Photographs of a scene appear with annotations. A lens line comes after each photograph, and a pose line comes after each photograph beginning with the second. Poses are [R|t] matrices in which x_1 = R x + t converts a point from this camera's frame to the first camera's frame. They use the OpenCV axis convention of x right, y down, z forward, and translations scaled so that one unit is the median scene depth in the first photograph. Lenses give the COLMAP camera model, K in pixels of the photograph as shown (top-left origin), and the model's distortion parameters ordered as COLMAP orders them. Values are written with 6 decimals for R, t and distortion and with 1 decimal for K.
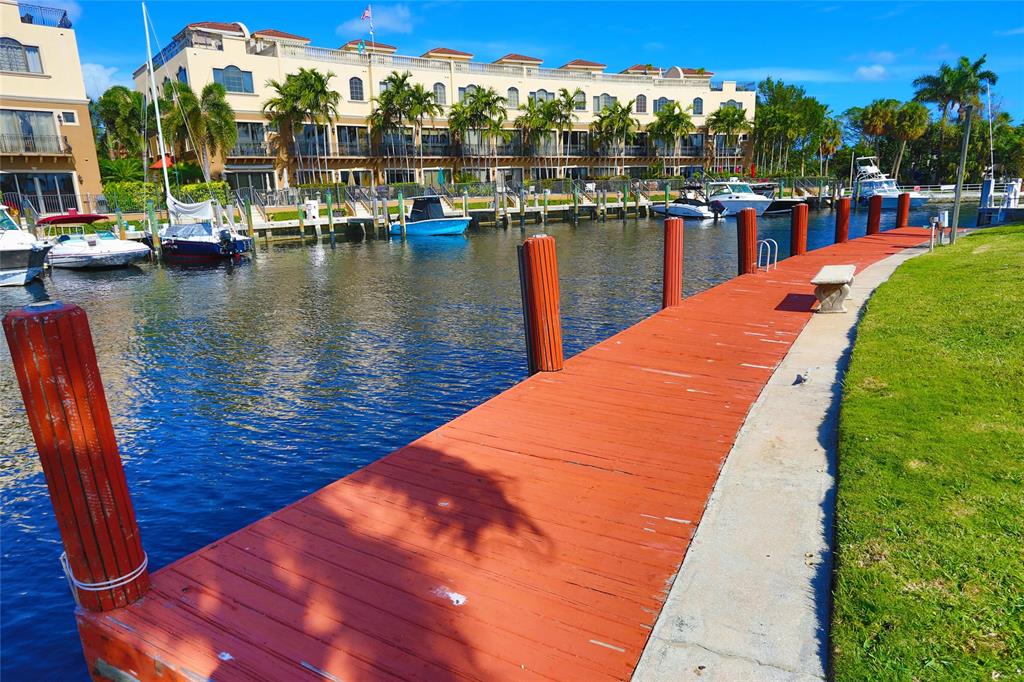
lens RADIAL K [[674.6, 0, 538.1], [0, 674.6, 359.7], [0, 0, 1]] dist [-0.066547, 0.042248]
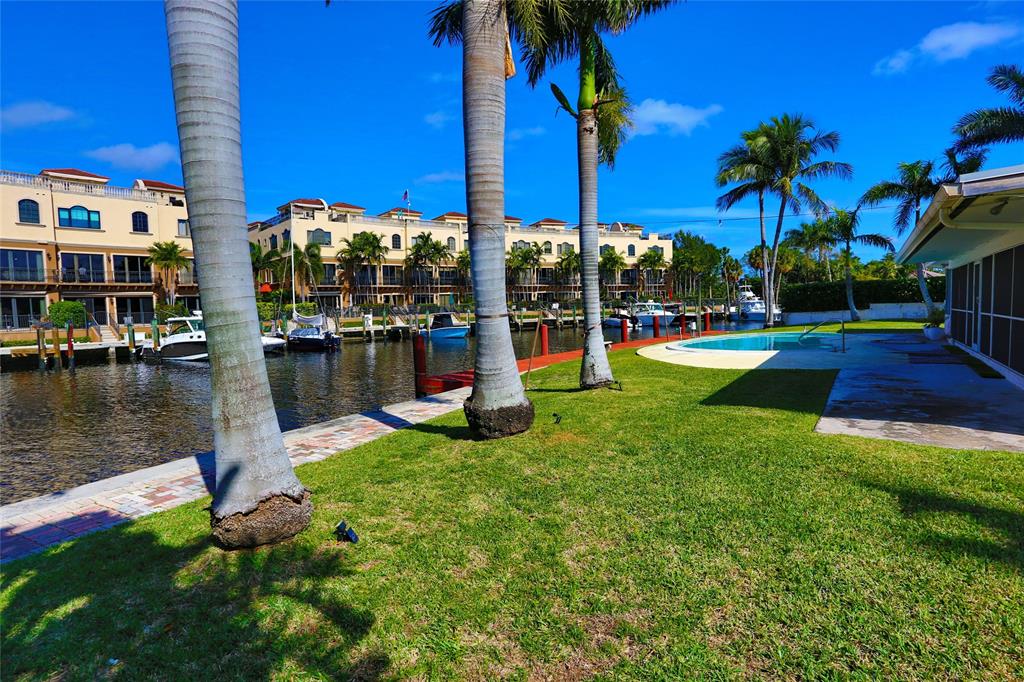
lens RADIAL K [[602.3, 0, 549.5], [0, 602.3, 338.2], [0, 0, 1]] dist [-0.076736, 0.033978]
pose [[0.999434, 0.001800, 0.033587, 0.027414], [0.004647, 0.981606, -0.190864, 0.066384], [-0.033313, 0.190912, 0.981042, -0.296926]]
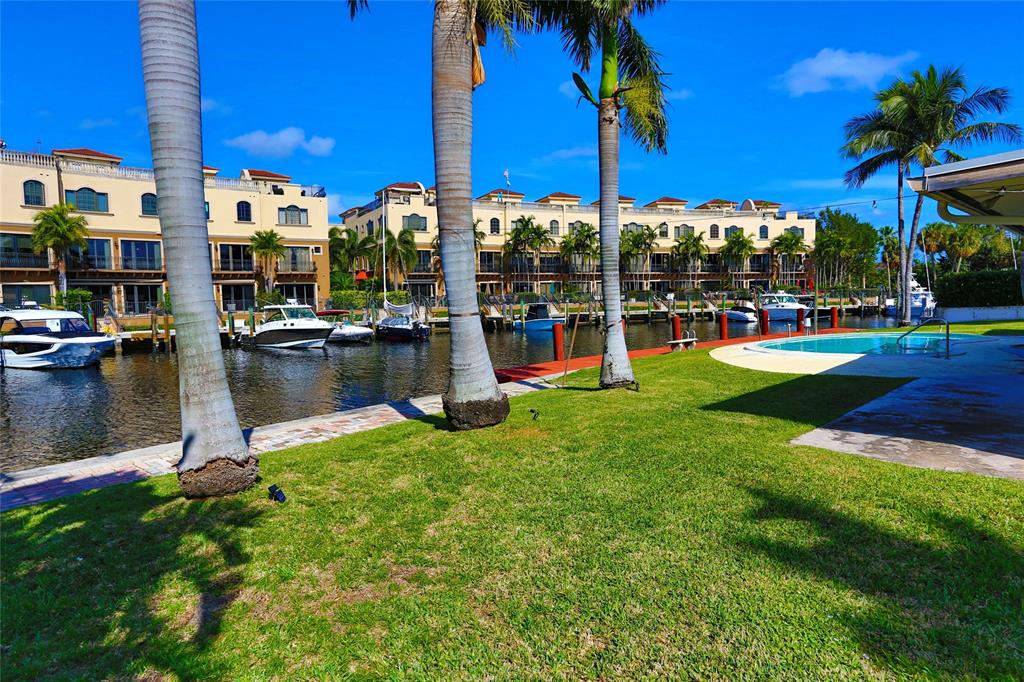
lens RADIAL K [[674.6, 0, 511.4], [0, 674.6, 337.9], [0, 0, 1]] dist [-0.066547, 0.042248]
pose [[0.977375, 0.023628, -0.210191, 0.064726], [-0.061041, 0.982969, -0.173336, 0.068274], [0.202516, 0.182244, 0.962172, -0.316289]]
